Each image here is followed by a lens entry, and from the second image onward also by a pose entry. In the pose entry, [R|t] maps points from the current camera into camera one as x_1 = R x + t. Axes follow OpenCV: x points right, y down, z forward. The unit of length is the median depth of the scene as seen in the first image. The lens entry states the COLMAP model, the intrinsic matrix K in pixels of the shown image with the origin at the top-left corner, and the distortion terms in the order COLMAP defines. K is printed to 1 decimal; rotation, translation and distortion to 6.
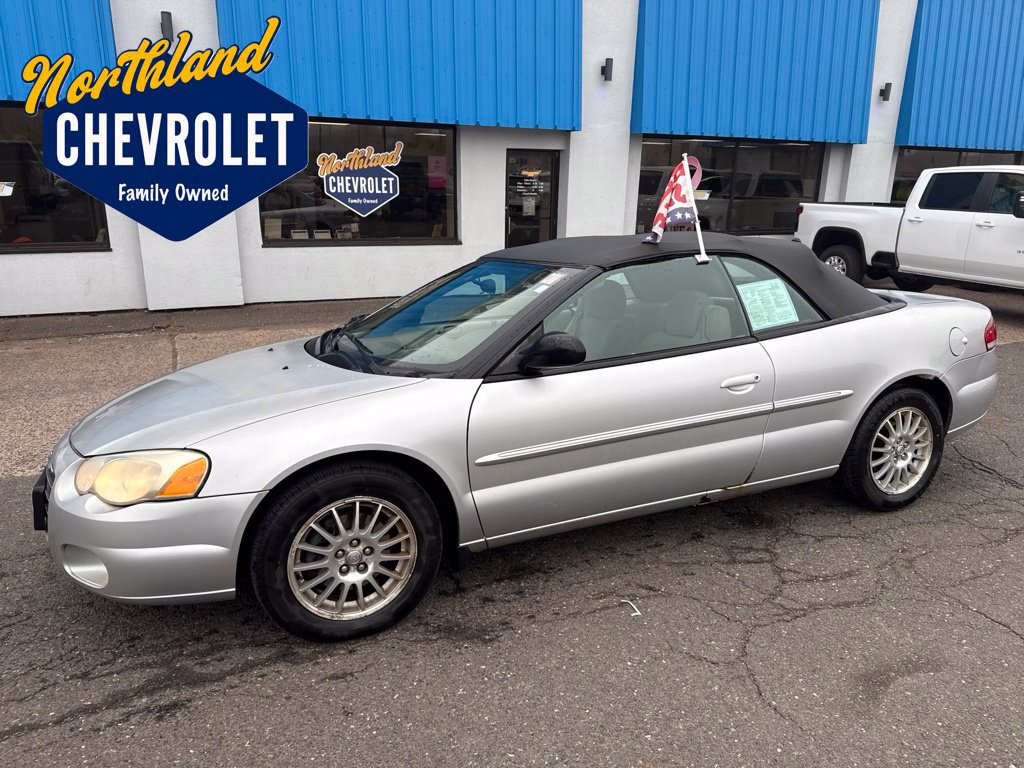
lens RADIAL K [[712.8, 0, 509.4], [0, 712.8, 393.4], [0, 0, 1]] dist [0.035926, -0.041051]
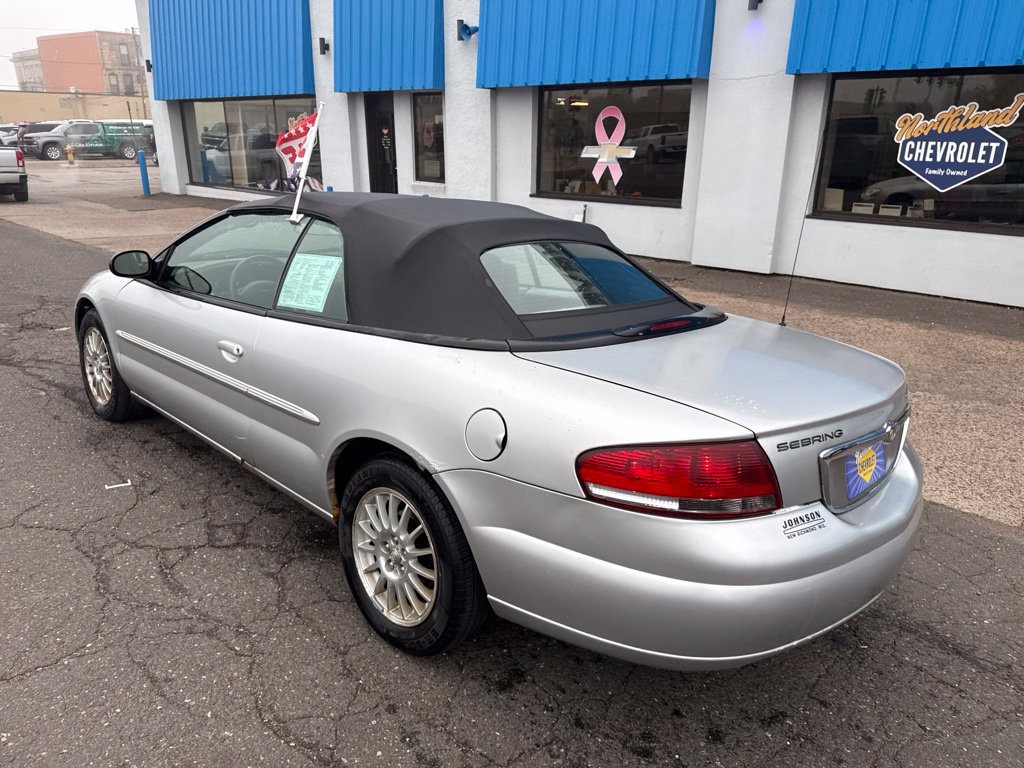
lens RADIAL K [[712.8, 0, 510.9], [0, 712.8, 379.3], [0, 0, 1]] dist [0.035926, -0.041051]
pose [[0.367183, 0.289451, -0.883966, 0.395091], [-0.273880, 0.941862, 0.194644, -0.079465], [0.888913, 0.170631, 0.425110, 0.285036]]
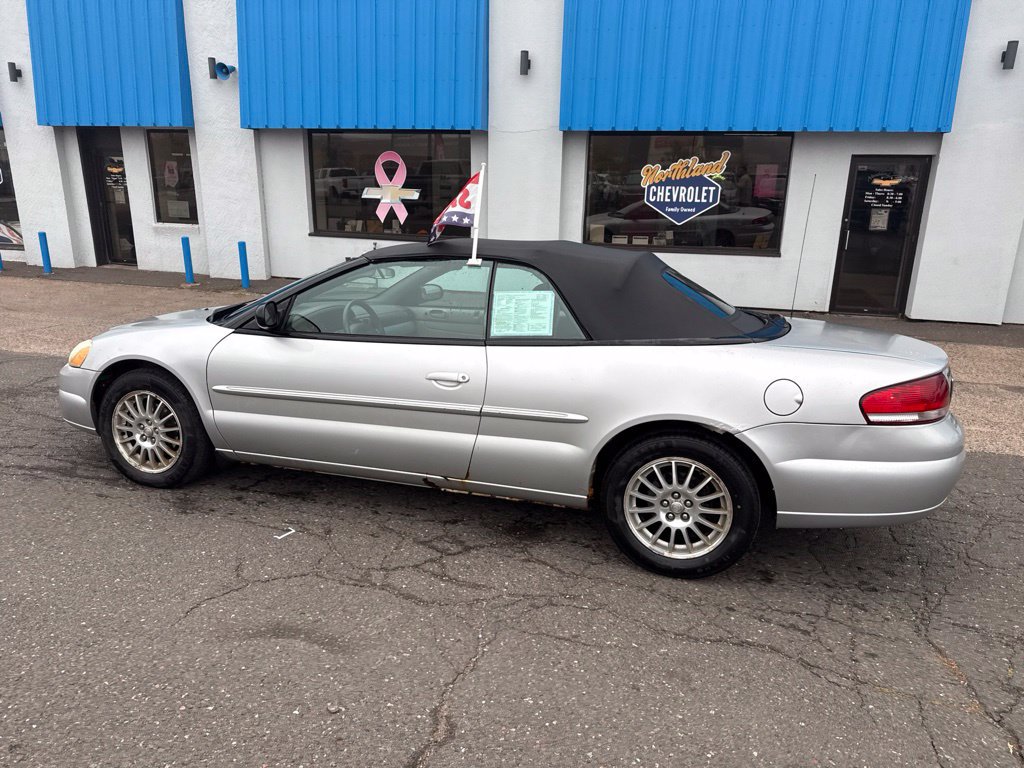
lens RADIAL K [[712.8, 0, 509.8], [0, 712.8, 391.7], [0, 0, 1]] dist [0.035926, -0.041051]
pose [[0.749337, 0.187763, -0.635011, 0.324916], [-0.198102, 0.978604, 0.055590, -0.022274], [0.631862, 0.084141, 0.770500, 0.076282]]
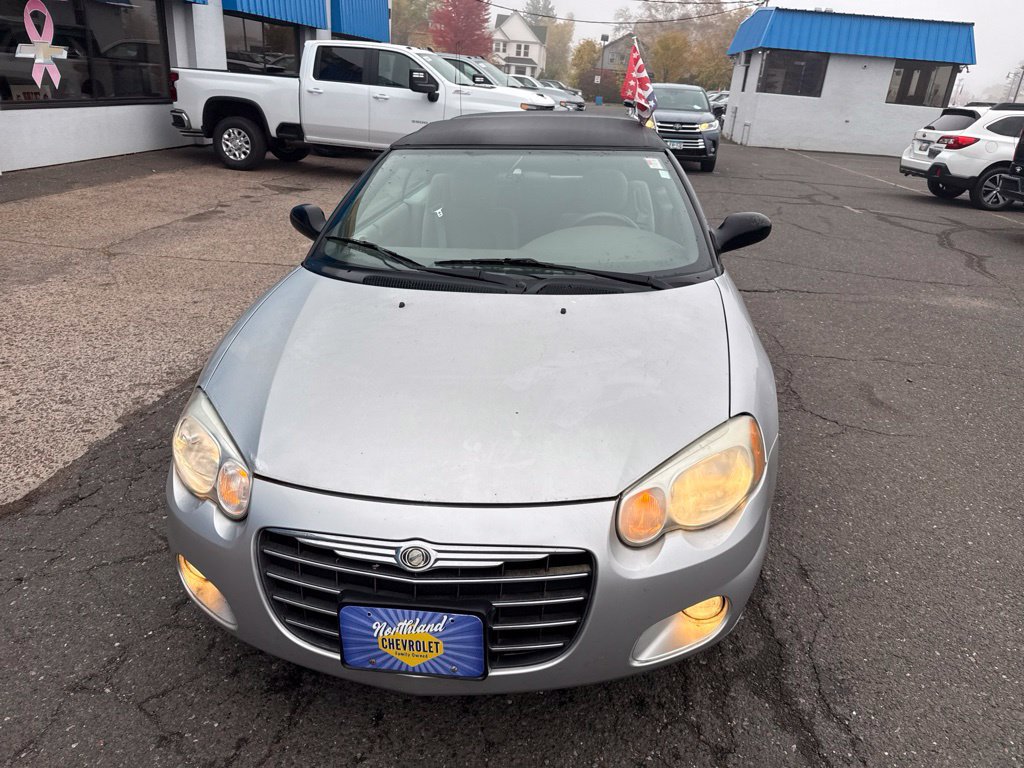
lens RADIAL K [[712.8, 0, 516.2], [0, 712.8, 390.9], [0, 0, 1]] dist [0.035926, -0.041051]
pose [[0.522697, -0.316731, 0.791498, -0.275786], [0.181281, 0.948484, 0.259836, -0.045415], [-0.833022, 0.007668, 0.553187, 0.179267]]
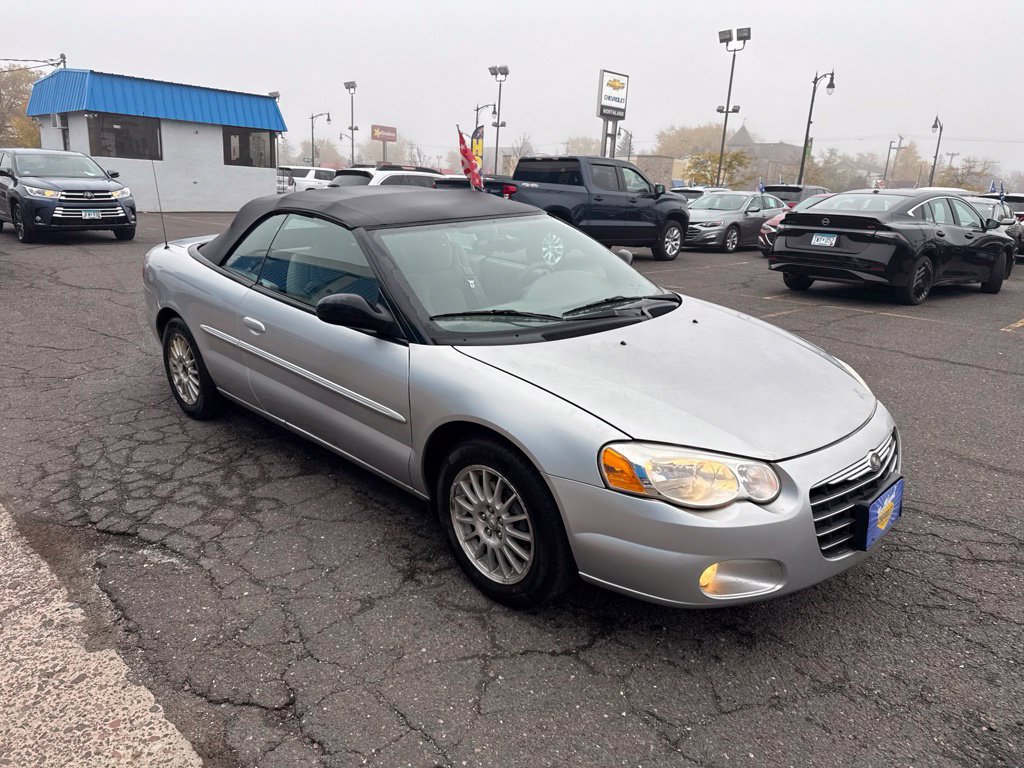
lens RADIAL K [[712.8, 0, 516.2], [0, 712.8, 392.0], [0, 0, 1]] dist [0.035926, -0.041051]
pose [[-0.351136, -0.285592, 0.891706, -0.344810], [0.216307, 0.901844, 0.374016, -0.113776], [-0.910997, 0.324213, -0.254895, 0.444454]]
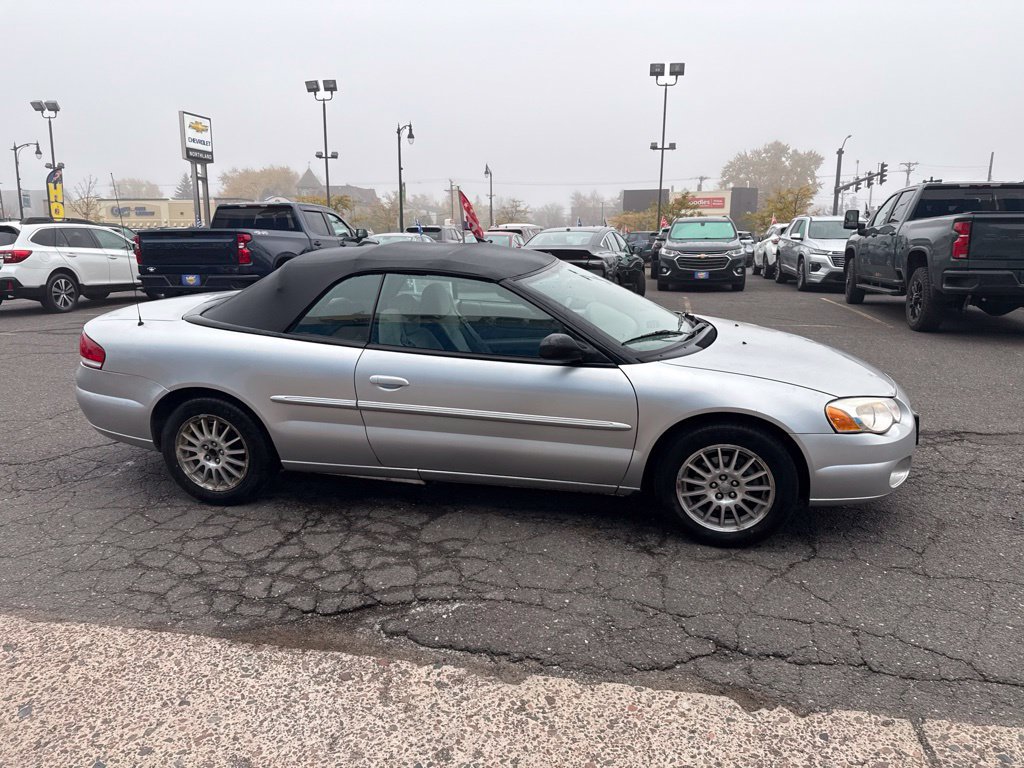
lens RADIAL K [[712.8, 0, 516.7], [0, 712.8, 388.1], [0, 0, 1]] dist [0.035926, -0.041051]
pose [[-0.803570, -0.136075, 0.579447, -0.237155], [0.157396, 0.890283, 0.427344, -0.180762], [-0.574022, 0.434604, -0.693987, 0.676371]]
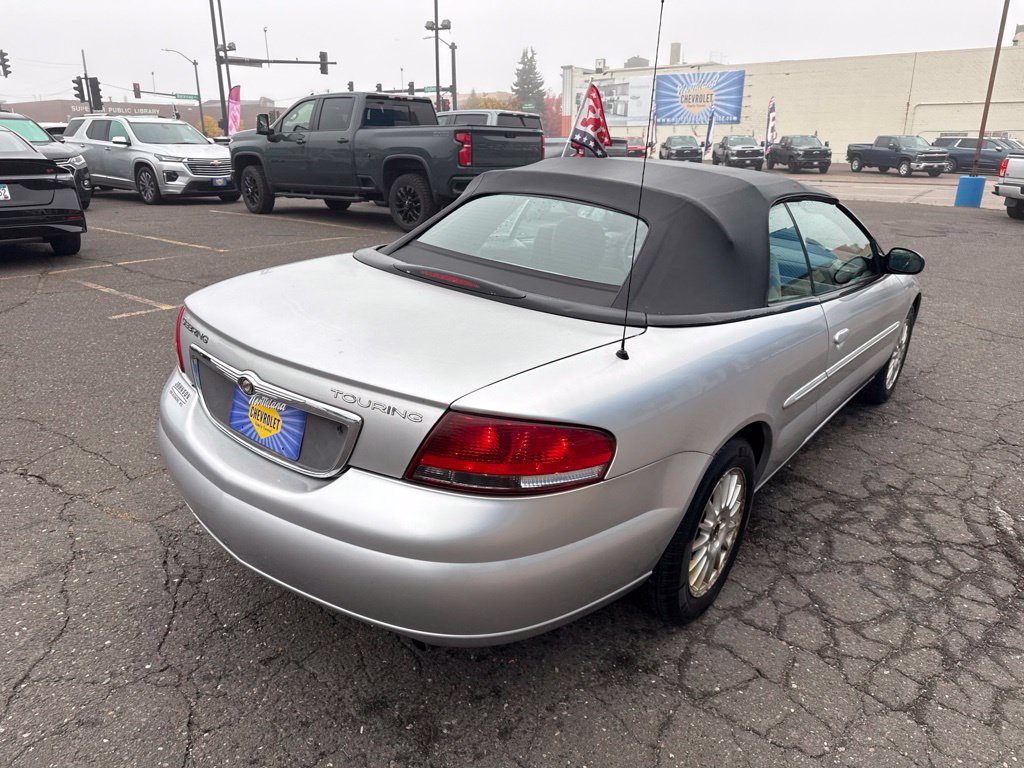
lens RADIAL K [[712.8, 0, 519.6], [0, 712.8, 390.3], [0, 0, 1]] dist [0.035926, -0.041051]
pose [[-0.885147, 0.129361, -0.446968, 0.280067], [-0.152557, 0.826804, 0.541407, -0.161945], [0.439592, 0.547413, -0.712108, 0.627269]]
